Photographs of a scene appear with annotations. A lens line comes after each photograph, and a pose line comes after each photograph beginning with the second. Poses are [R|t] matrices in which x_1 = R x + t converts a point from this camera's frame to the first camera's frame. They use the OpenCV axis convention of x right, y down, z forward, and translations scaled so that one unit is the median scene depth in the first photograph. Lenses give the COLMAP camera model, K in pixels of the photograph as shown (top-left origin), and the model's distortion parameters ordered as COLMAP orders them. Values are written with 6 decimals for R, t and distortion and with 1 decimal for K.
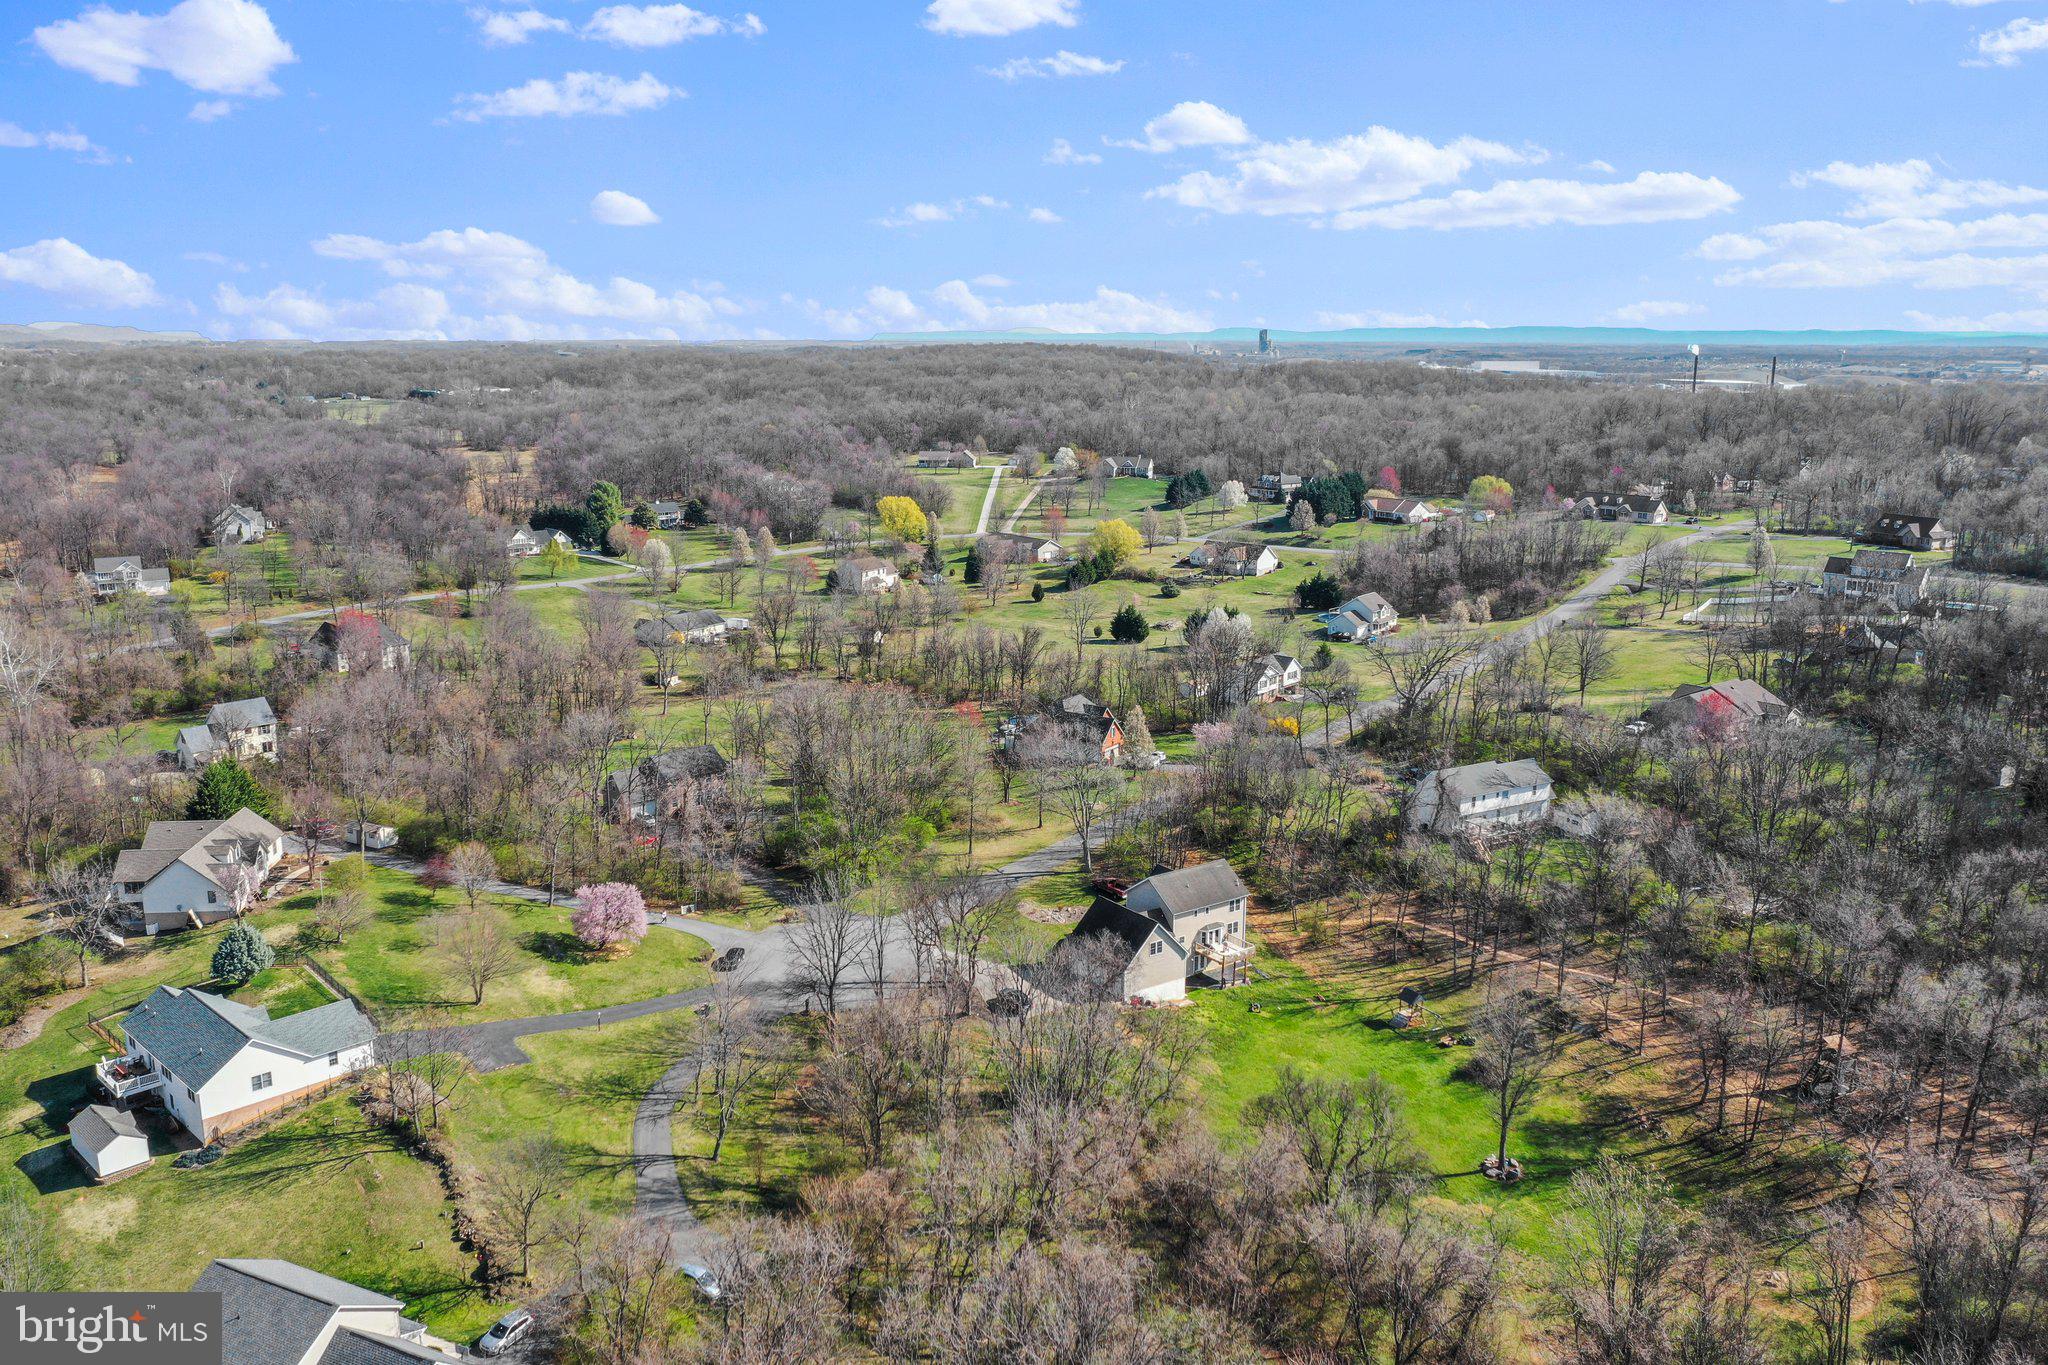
lens RADIAL K [[1606.4, 0, 1015.7], [0, 1606.4, 677.8], [0, 0, 1]] dist [-0.015089, 0.005500]
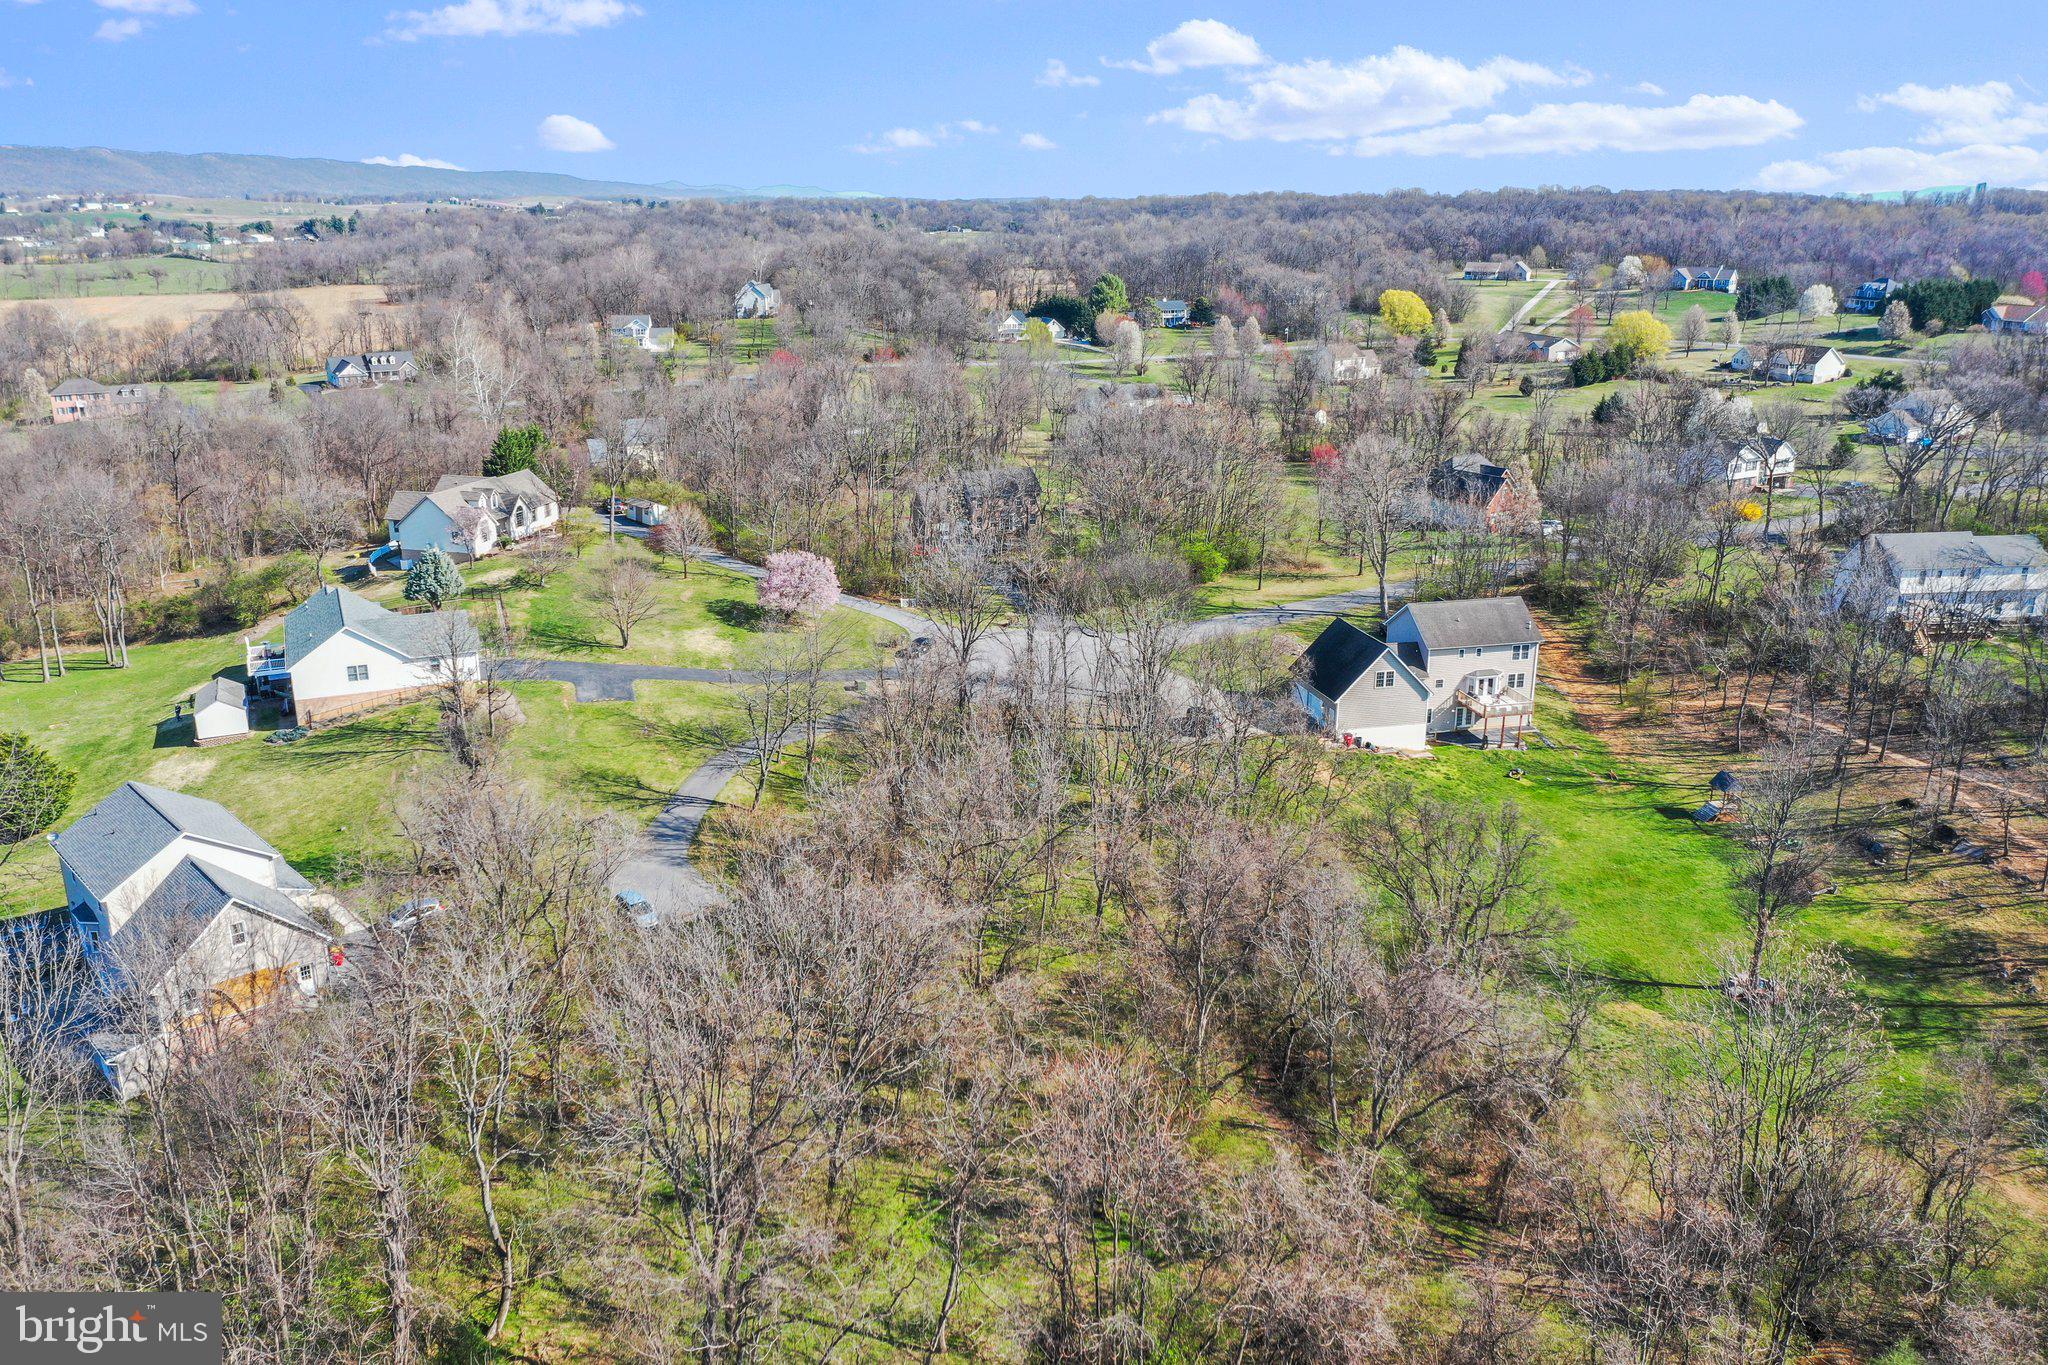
lens RADIAL K [[1606.4, 0, 1015.7], [0, 1606.4, 677.8], [0, 0, 1]] dist [-0.015089, 0.005500]
pose [[0.929139, 0.103503, -0.354947, 0.177114], [-0.074187, 0.992683, 0.095270, 0.092147], [0.362211, -0.062187, 0.930020, 0.162584]]
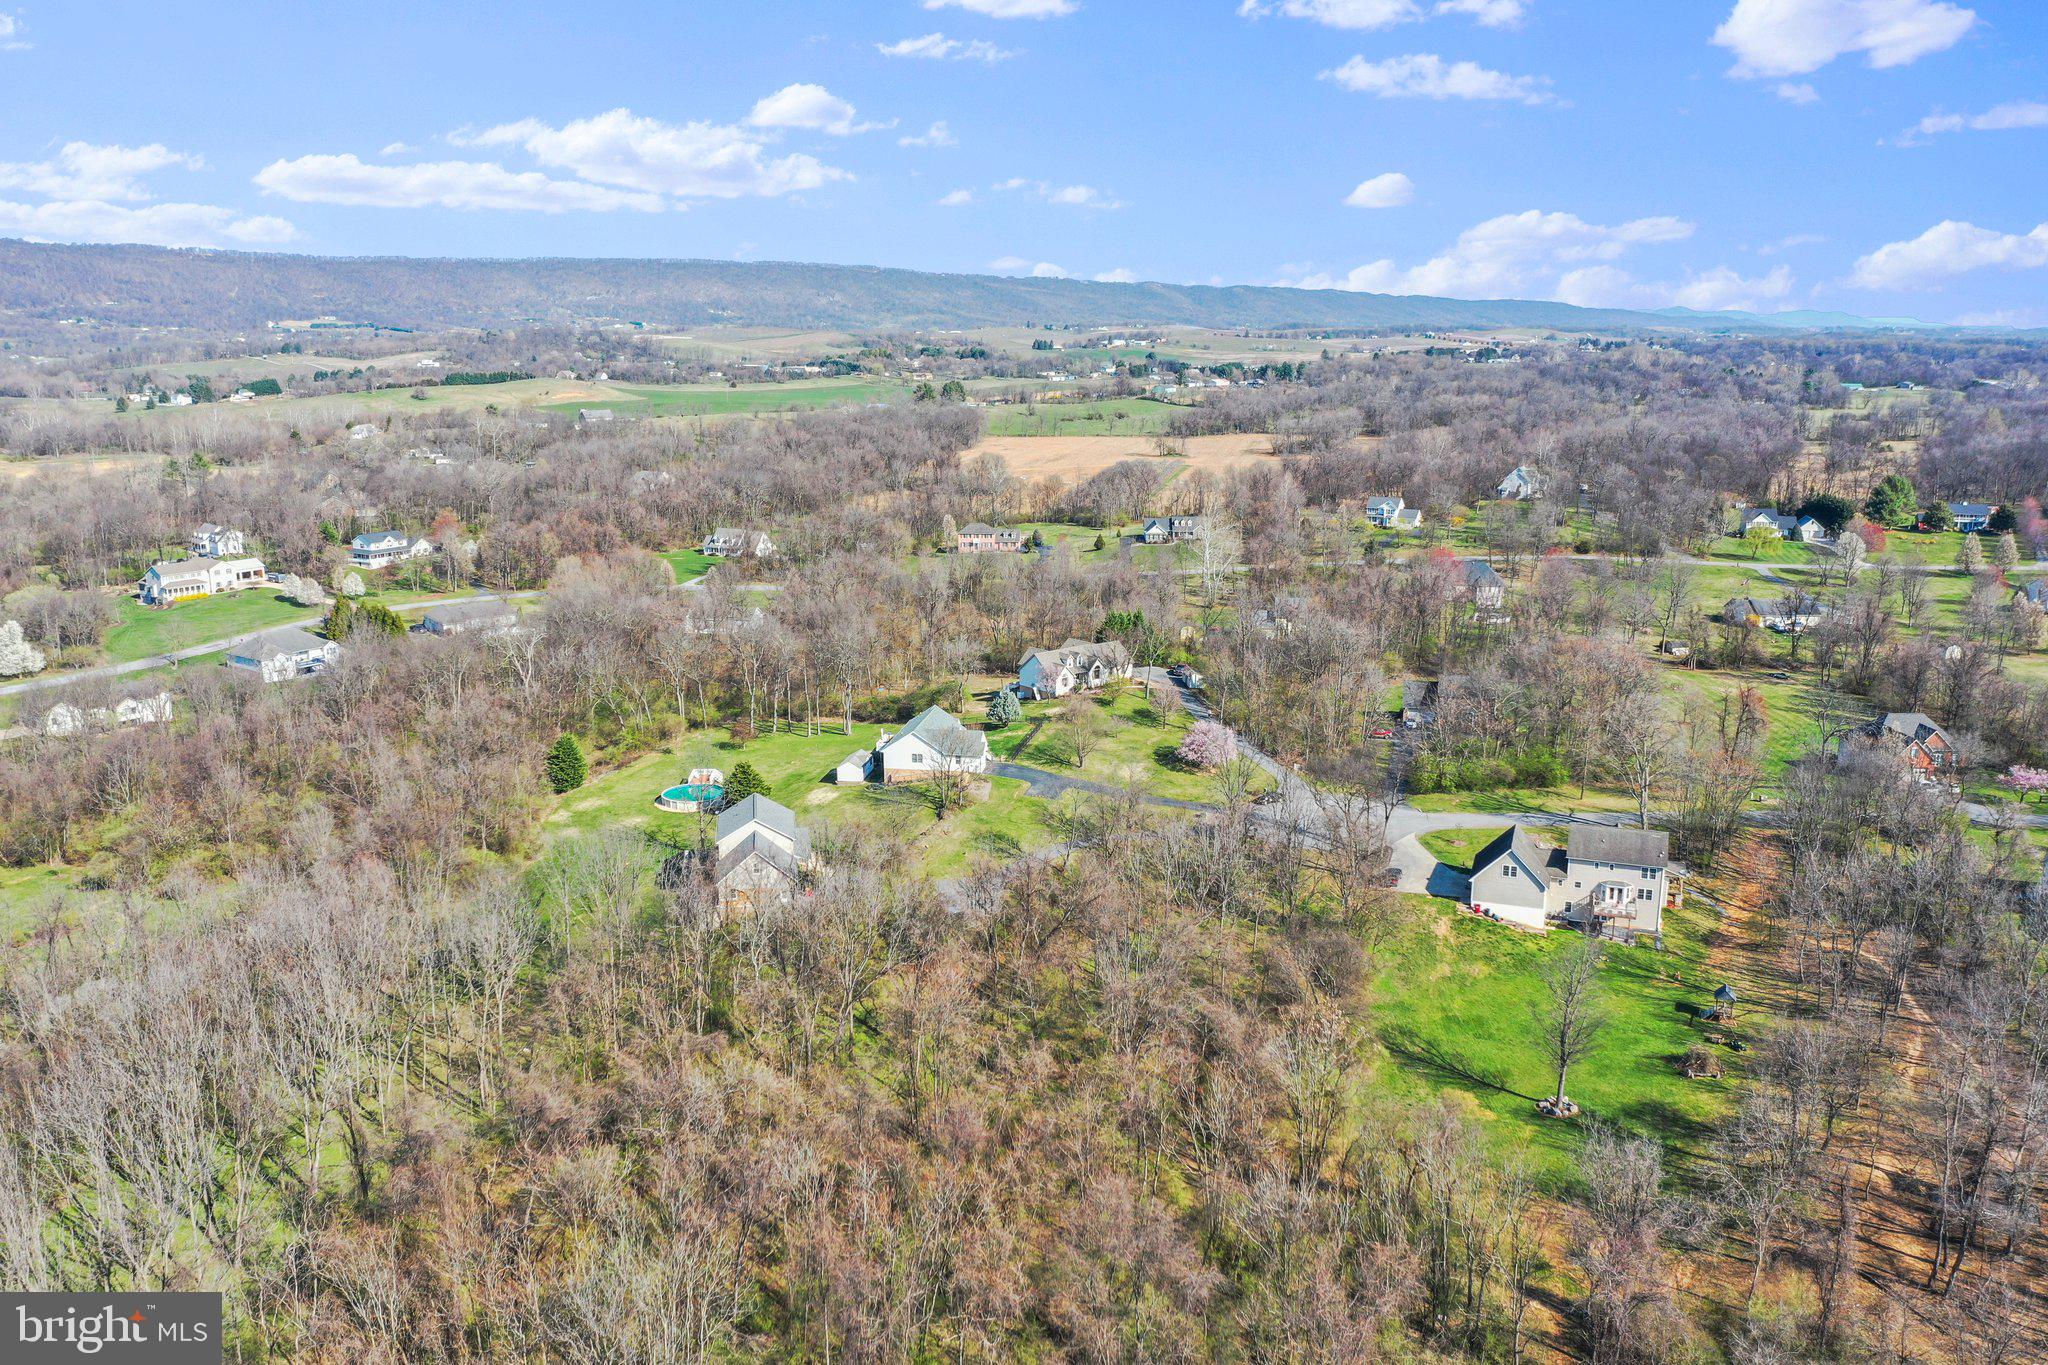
lens RADIAL K [[1606.4, 0, 1015.7], [0, 1606.4, 677.8], [0, 0, 1]] dist [-0.015089, 0.005500]
pose [[0.568357, 0.177154, -0.803484, 0.680957], [-0.170567, 0.980700, 0.095575, -0.012308], [0.804908, 0.082727, 0.587604, 0.039473]]
